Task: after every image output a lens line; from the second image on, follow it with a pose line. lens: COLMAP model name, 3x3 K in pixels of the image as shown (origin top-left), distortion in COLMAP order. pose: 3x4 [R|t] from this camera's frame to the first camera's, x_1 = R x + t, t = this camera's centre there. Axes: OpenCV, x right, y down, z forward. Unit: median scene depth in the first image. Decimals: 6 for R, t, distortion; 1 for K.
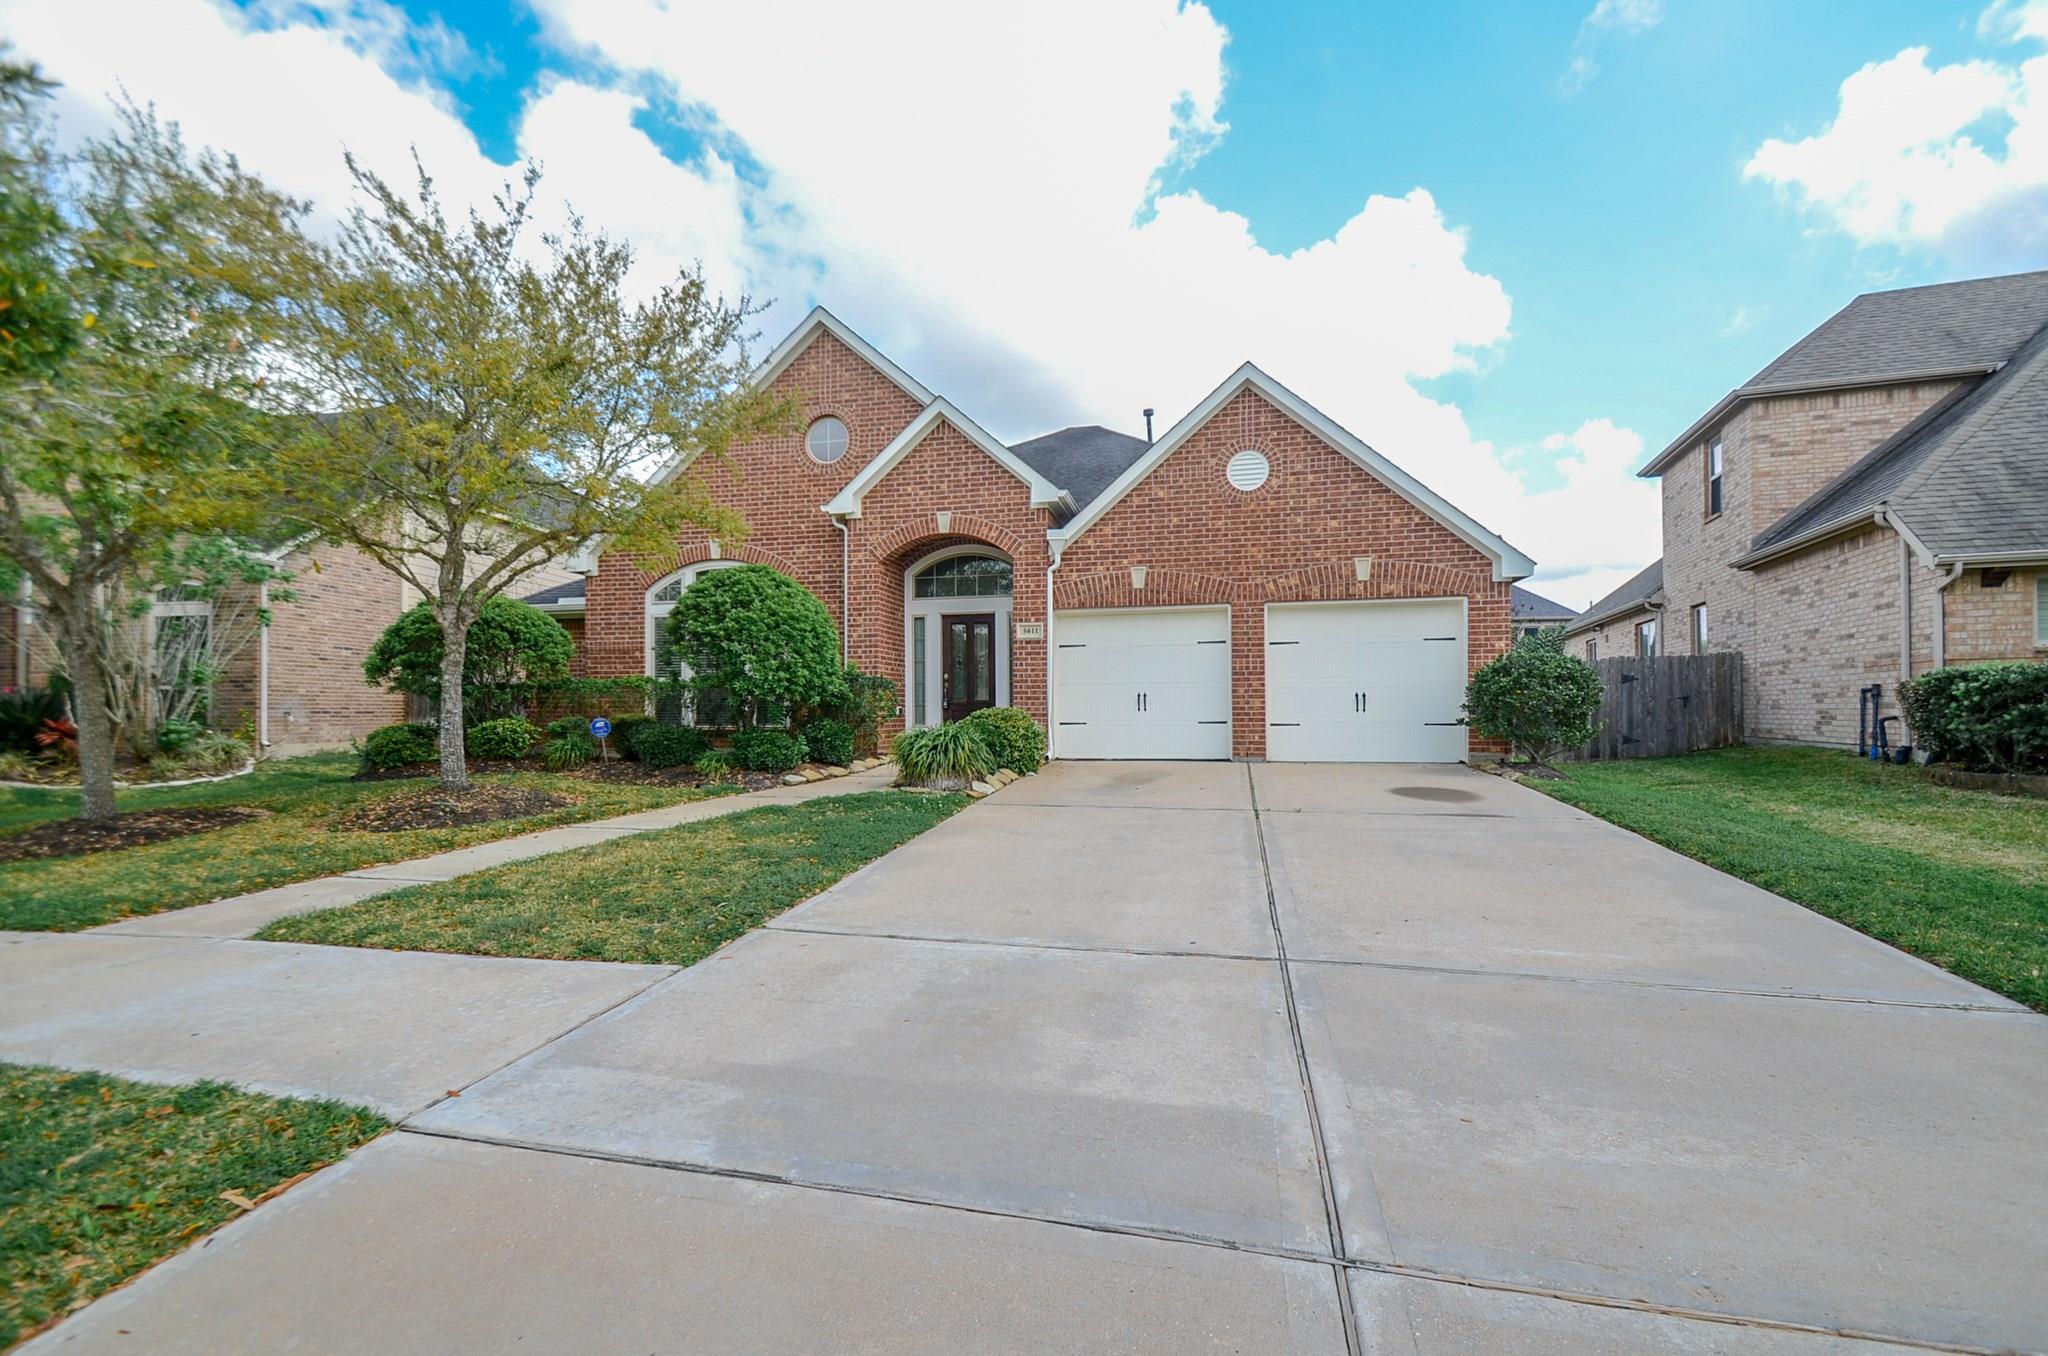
lens RADIAL K [[885.4, 0, 1020.0], [0, 885.4, 700.6], [0, 0, 1]] dist [0.021431, -0.018077]
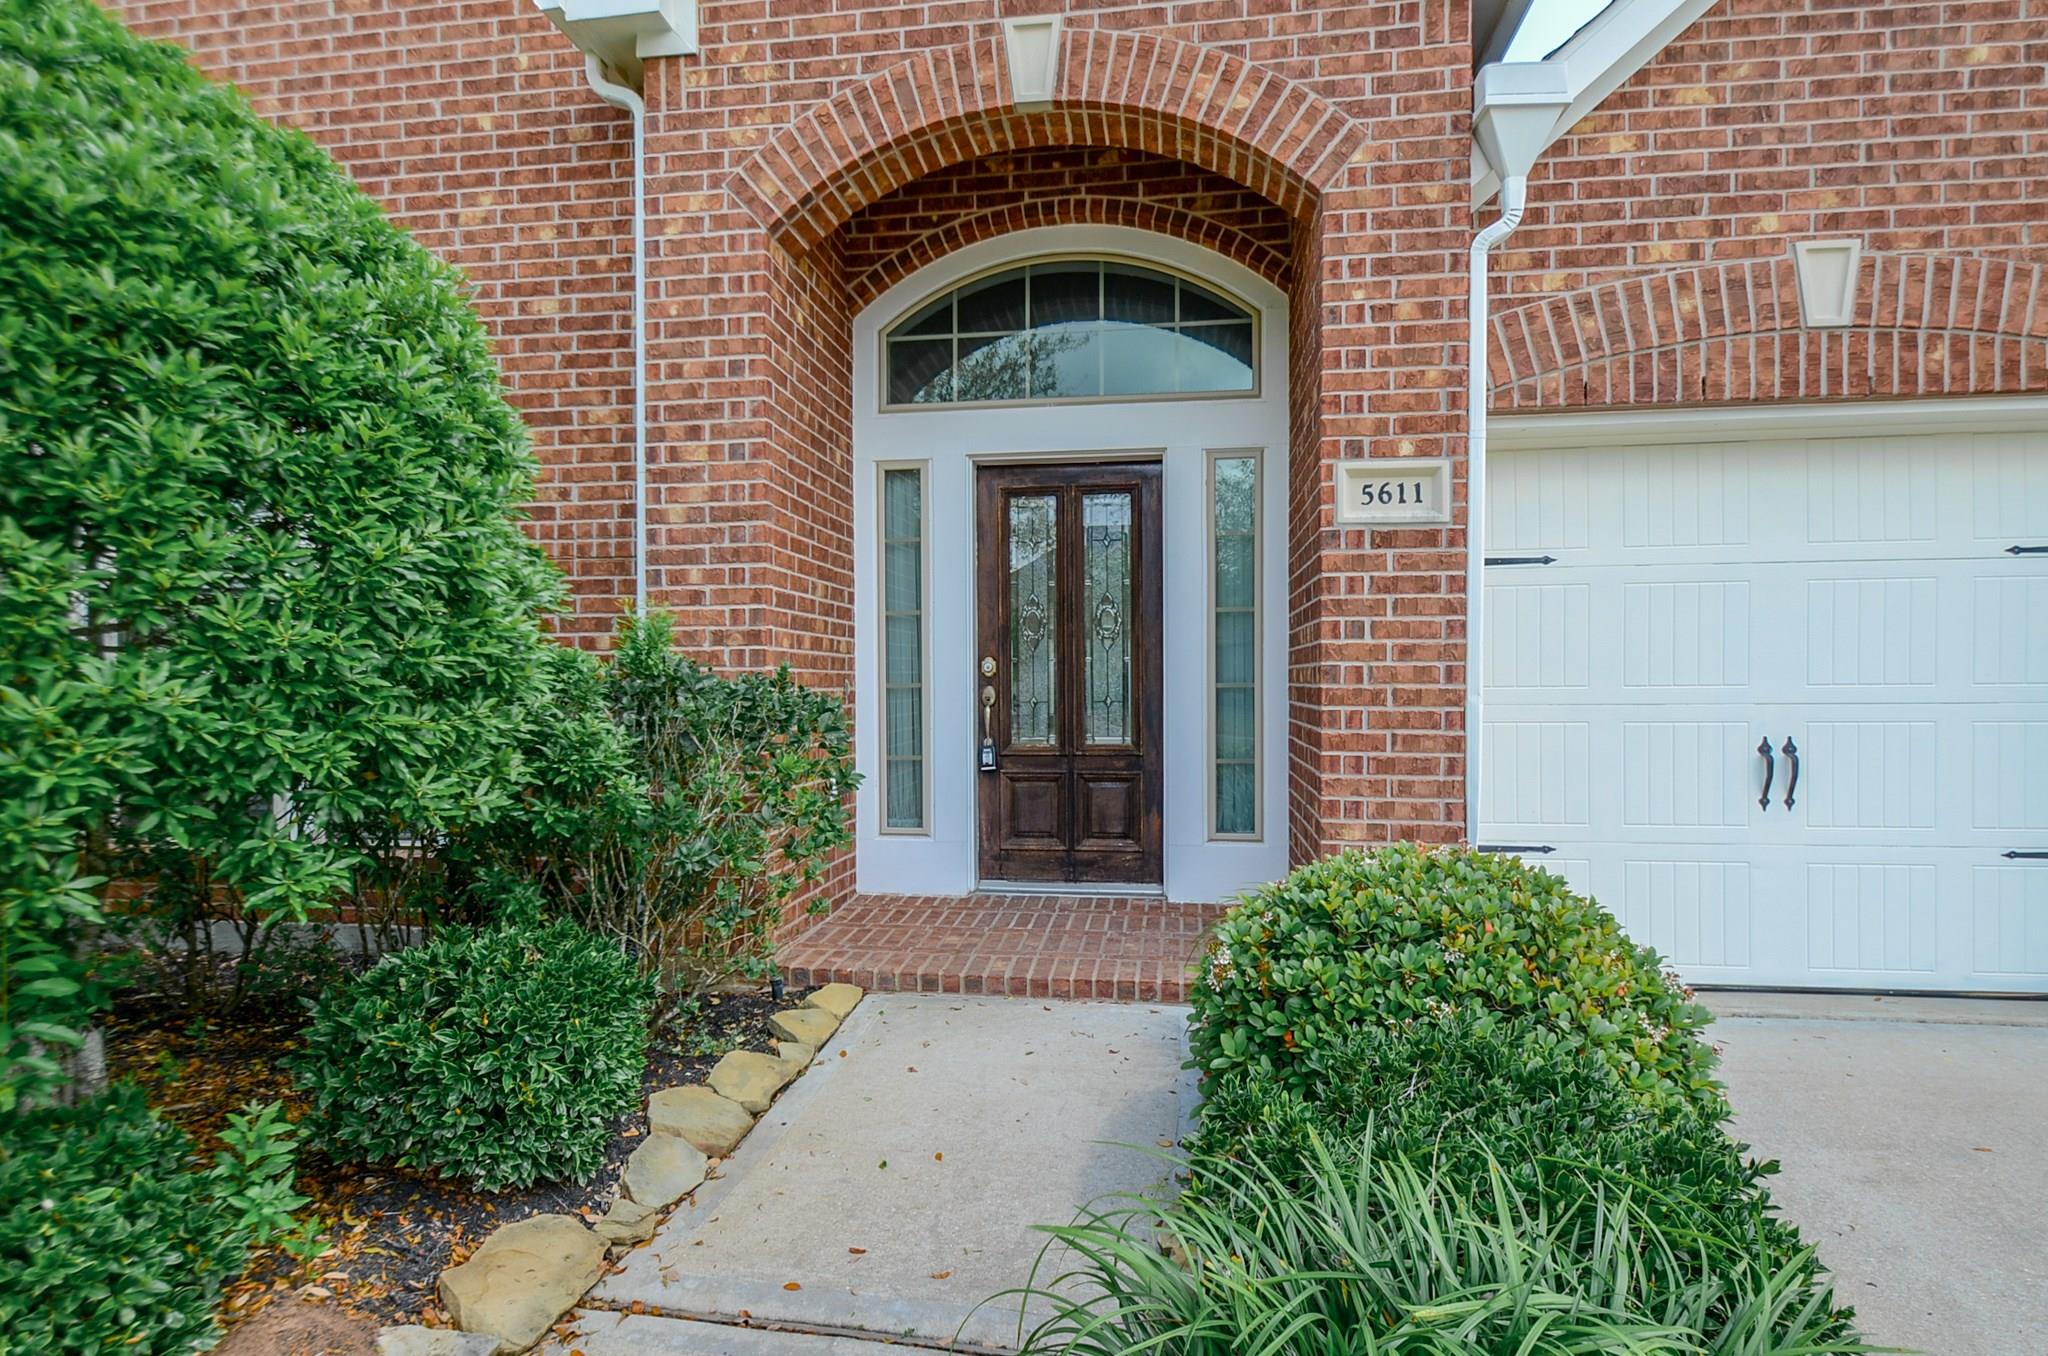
lens RADIAL K [[1092.2, 0, 1021.4], [0, 1092.2, 688.0], [0, 0, 1]] dist [0.001604, 0.000220]
pose [[0.996444, 0.001244, 0.084251, -0.110339], [-0.002372, 0.999909, 0.013292, -0.026506], [-0.084226, -0.013444, 0.996356, 0.661897]]
